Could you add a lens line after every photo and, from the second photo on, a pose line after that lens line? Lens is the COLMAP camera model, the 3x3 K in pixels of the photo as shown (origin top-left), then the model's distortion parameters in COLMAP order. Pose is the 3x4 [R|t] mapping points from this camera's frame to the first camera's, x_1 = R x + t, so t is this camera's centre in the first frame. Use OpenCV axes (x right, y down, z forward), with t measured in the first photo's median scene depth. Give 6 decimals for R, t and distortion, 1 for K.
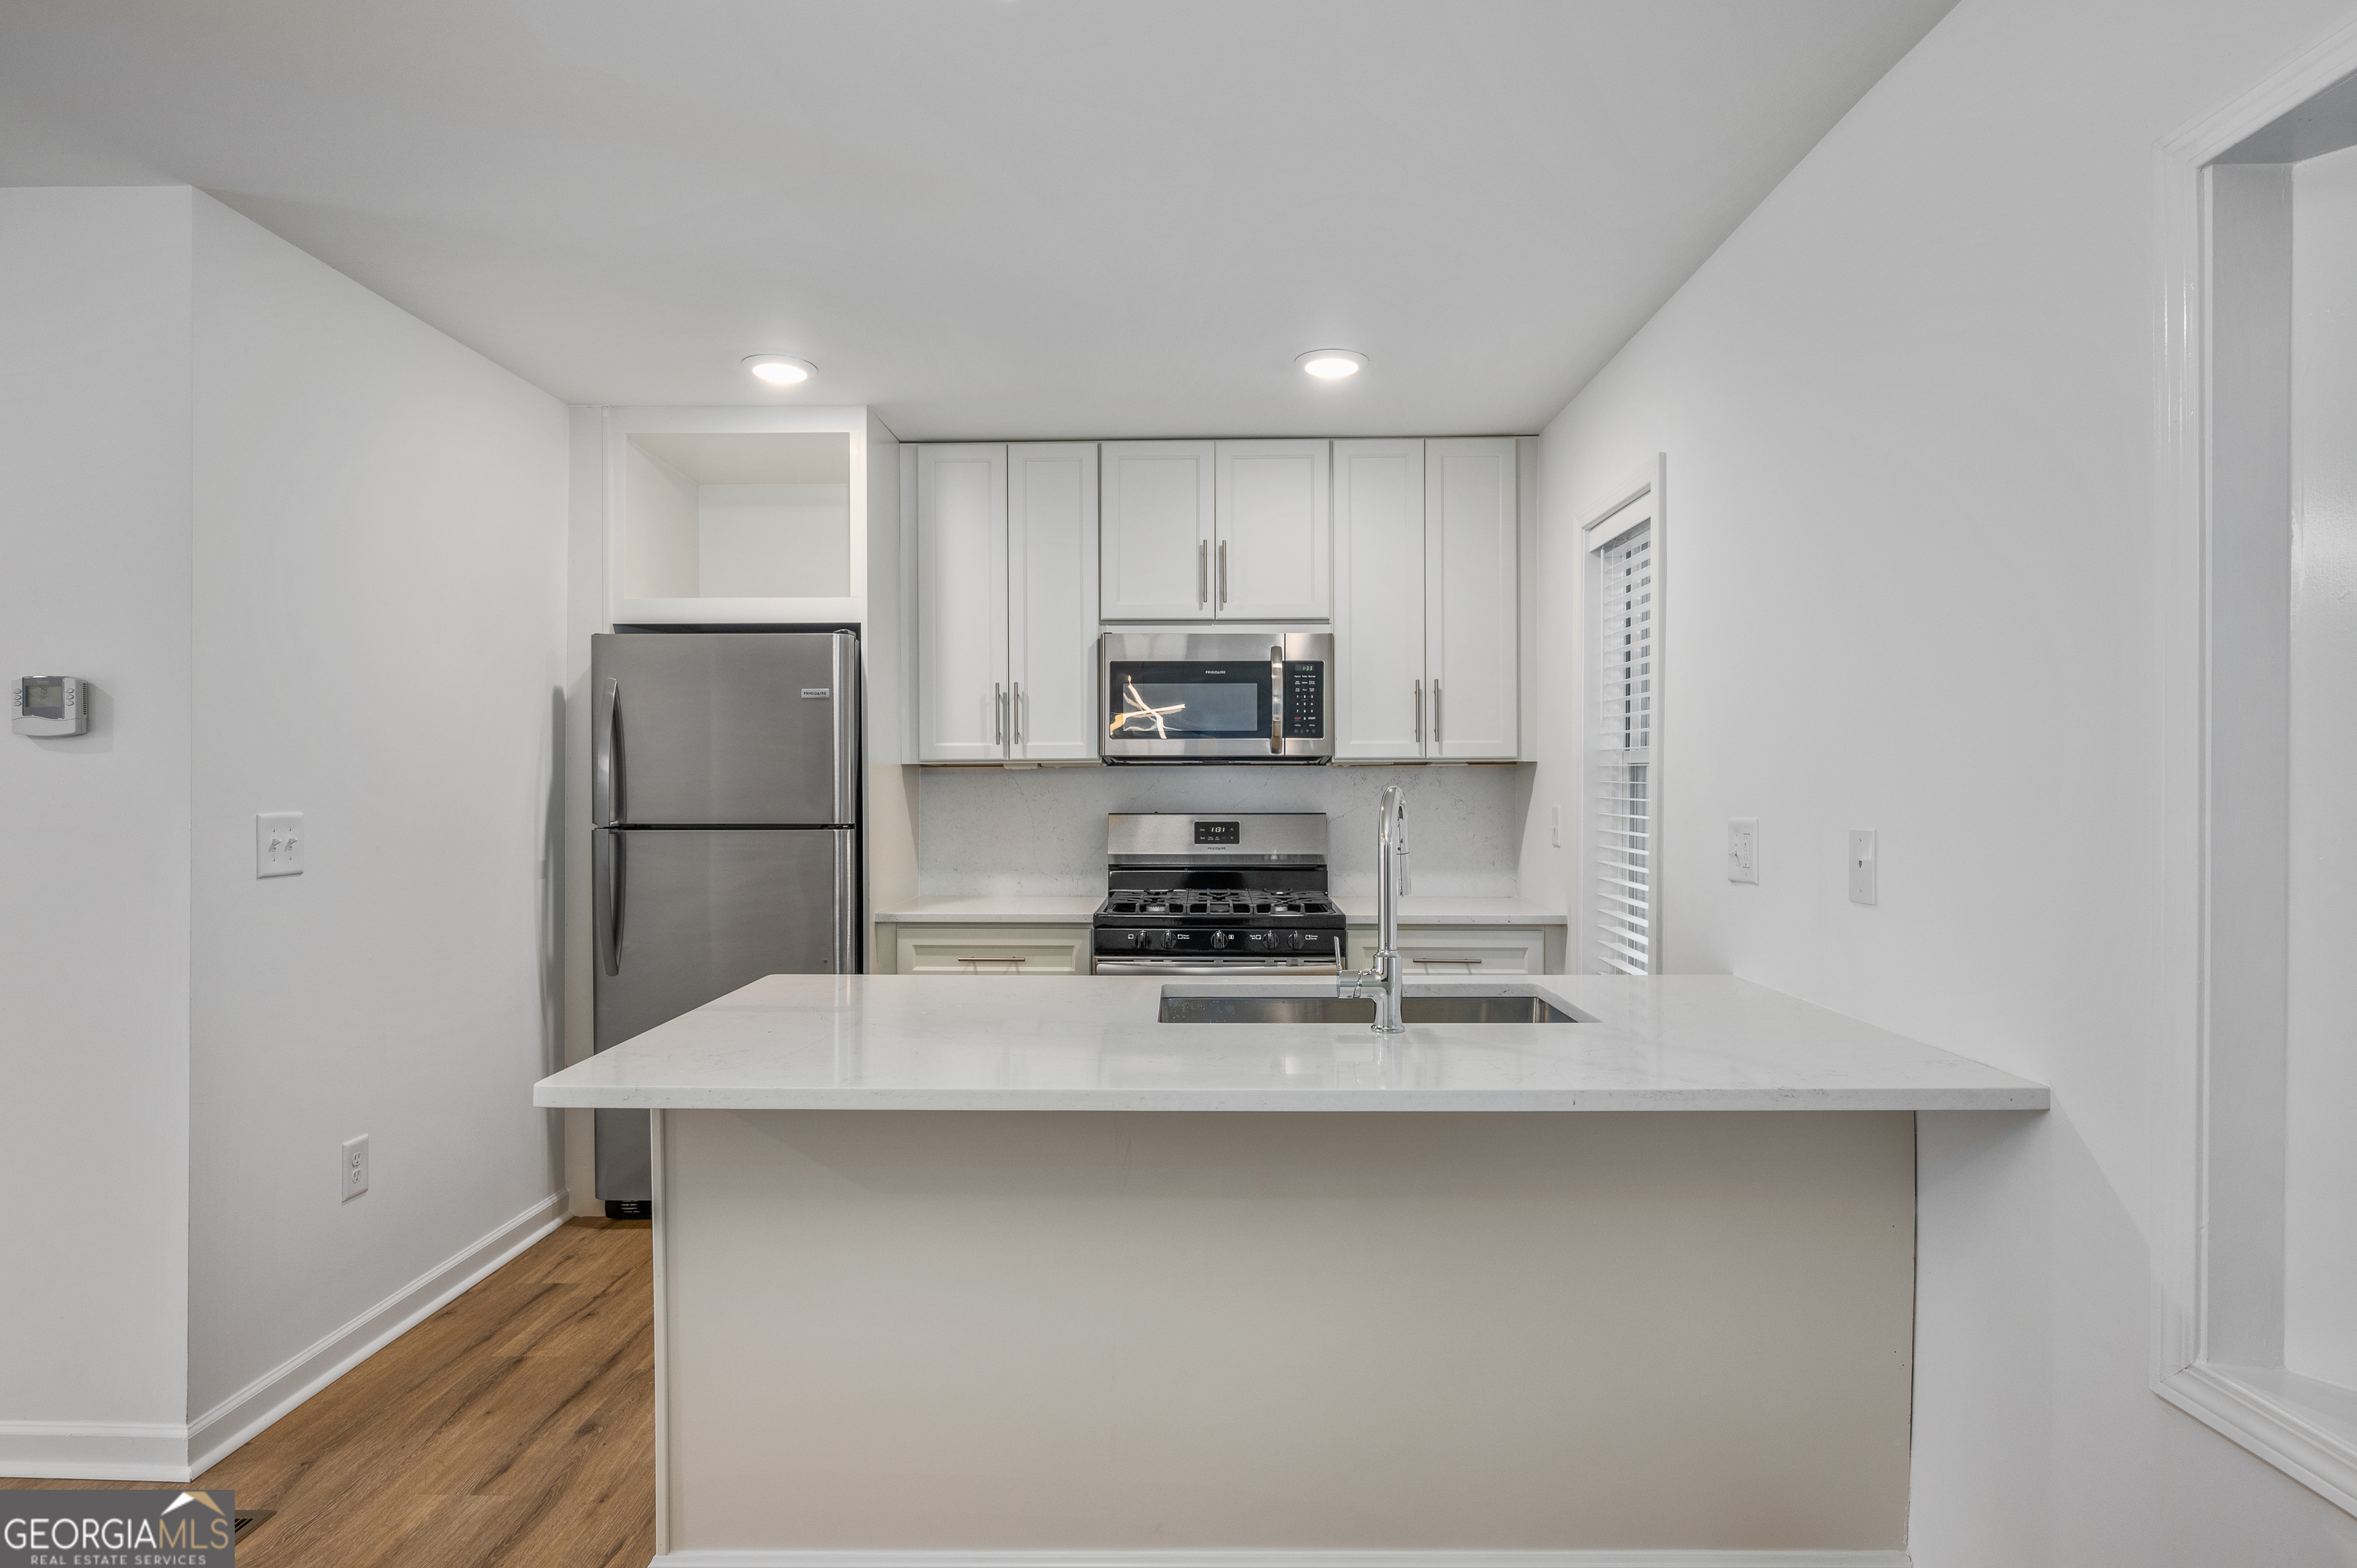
lens RADIAL K [[1263.6, 0, 1178.5], [0, 1263.6, 784.0], [0, 0, 1]] dist [0.003674, 0.000556]
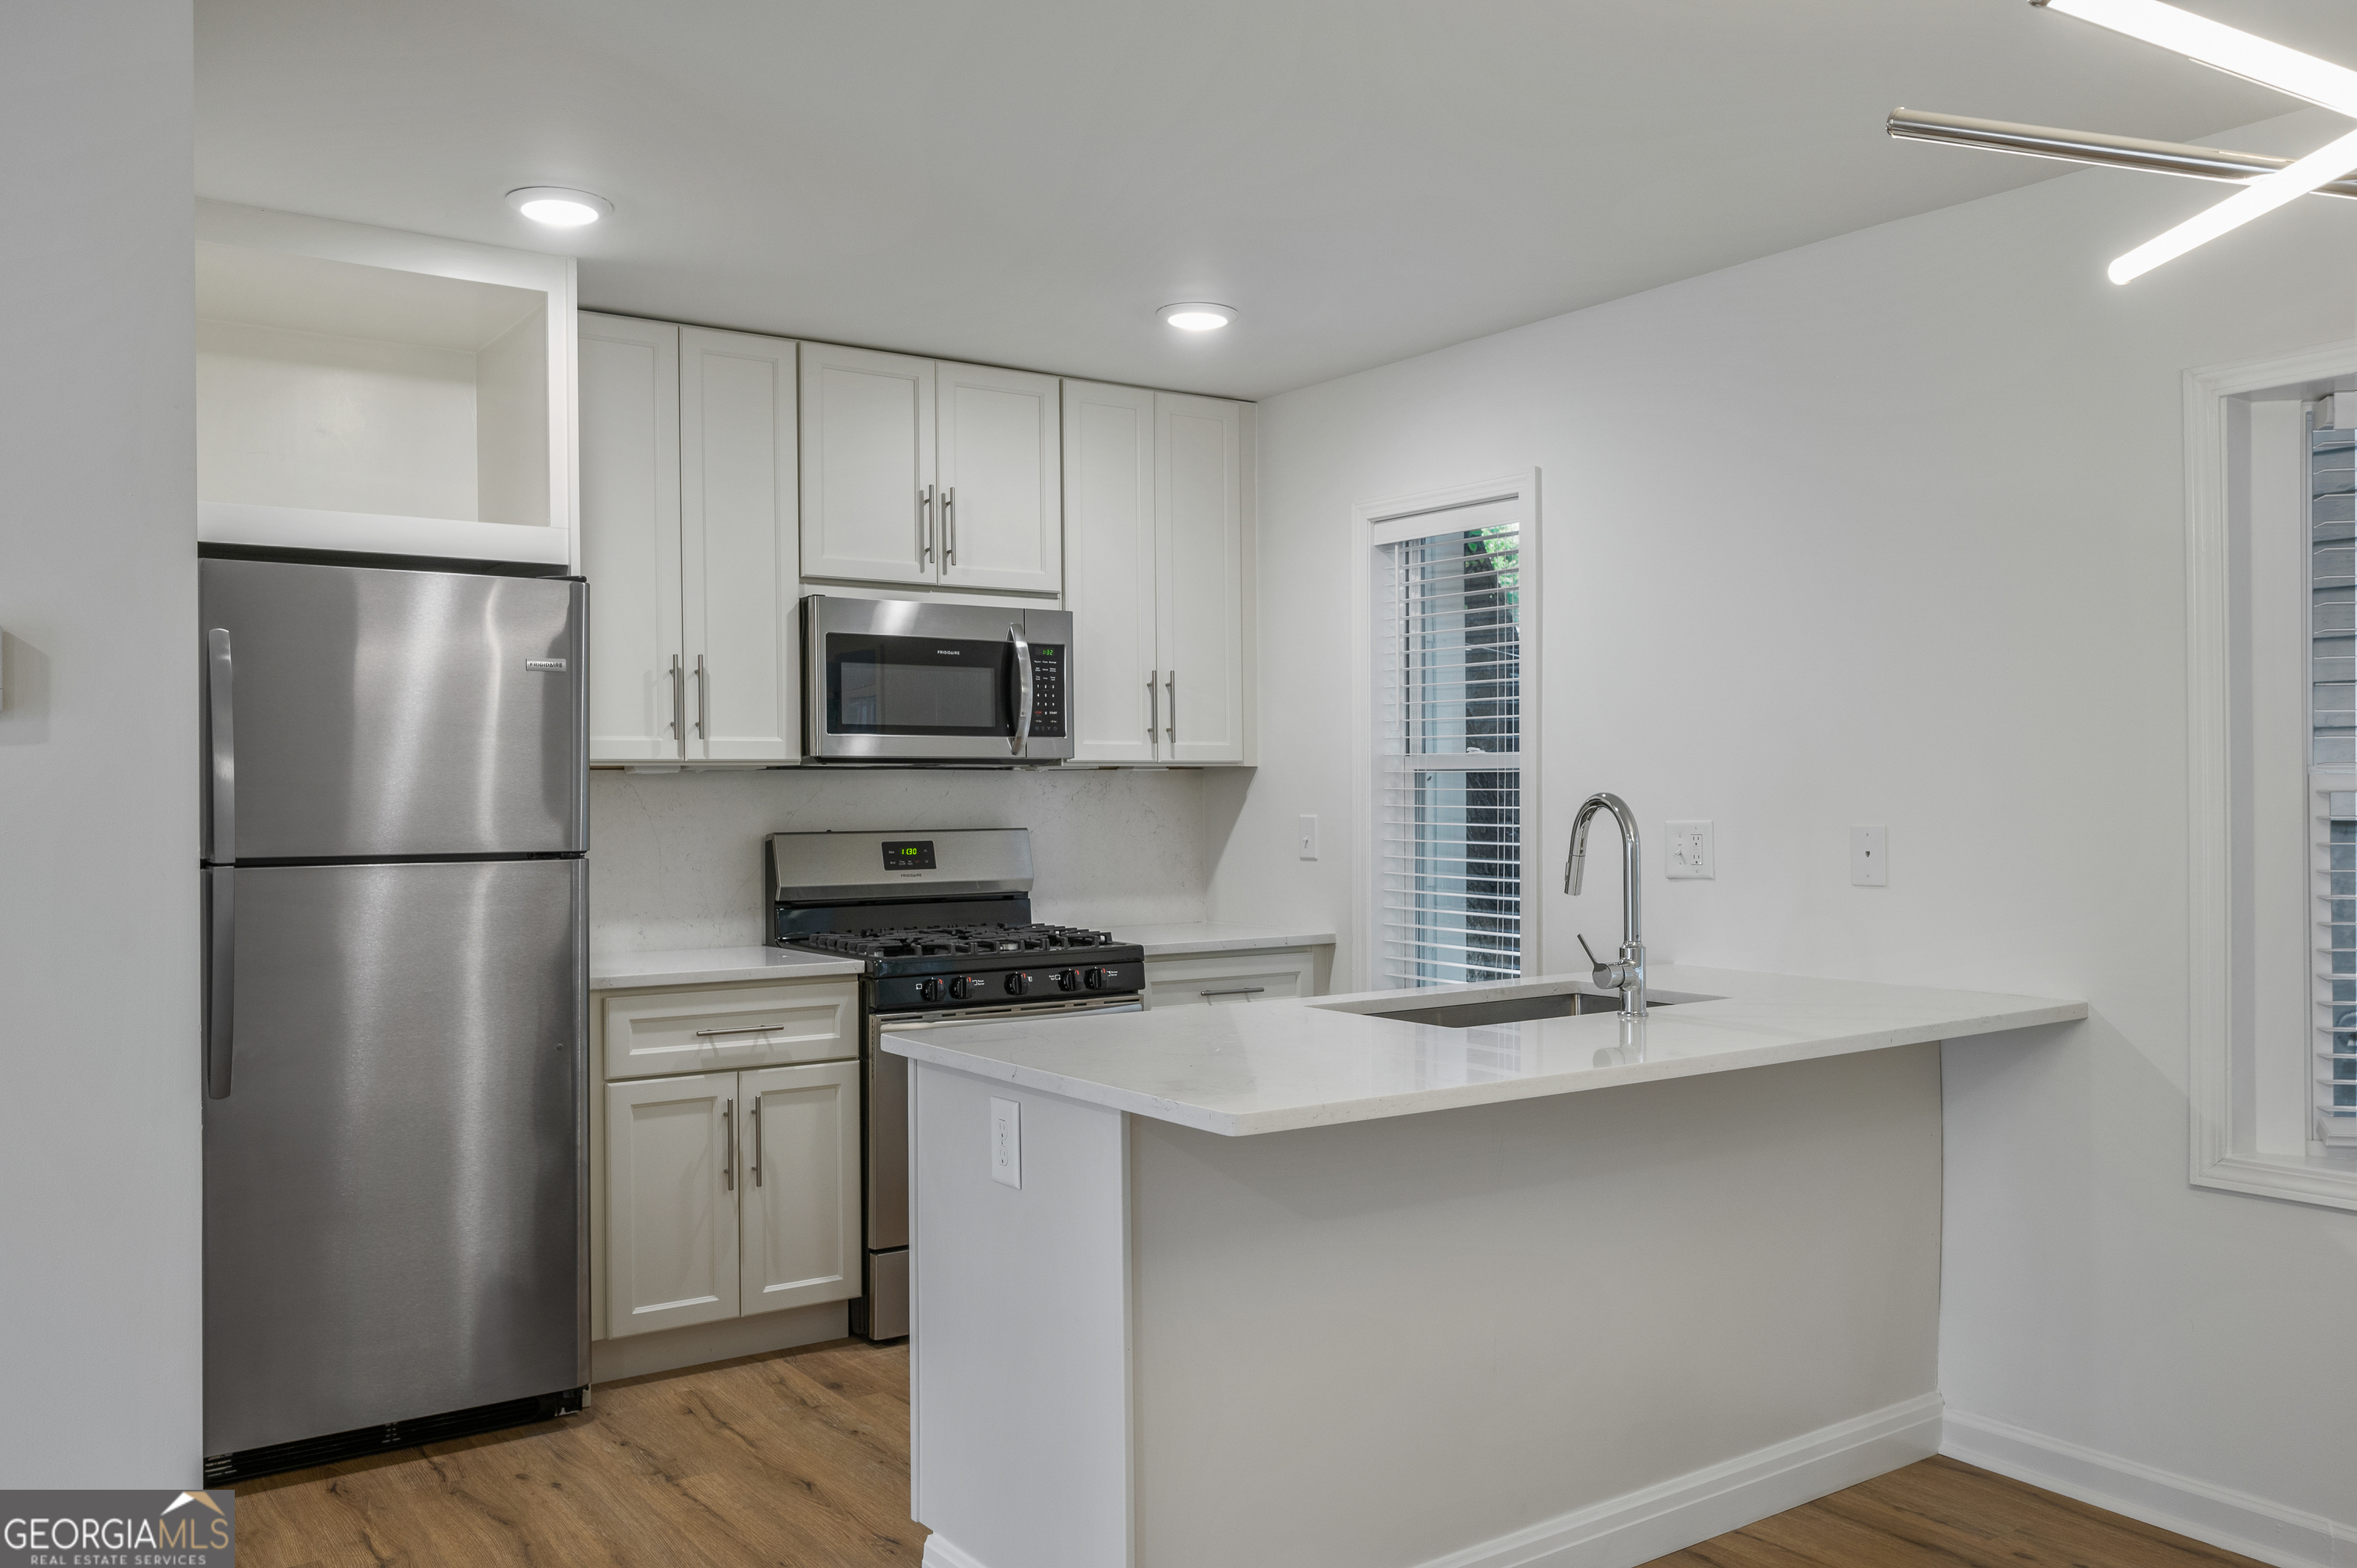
lens RADIAL K [[1851.5, 0, 1178.5], [0, 1851.5, 784.0], [0, 0, 1]] dist [-0.003423, -0.003448]
pose [[0.807490, 0.000161, 0.589881, -0.540723], [0.004576, 0.999968, -0.006537, 0.002559], [-0.589863, 0.007978, 0.807464, -0.026494]]
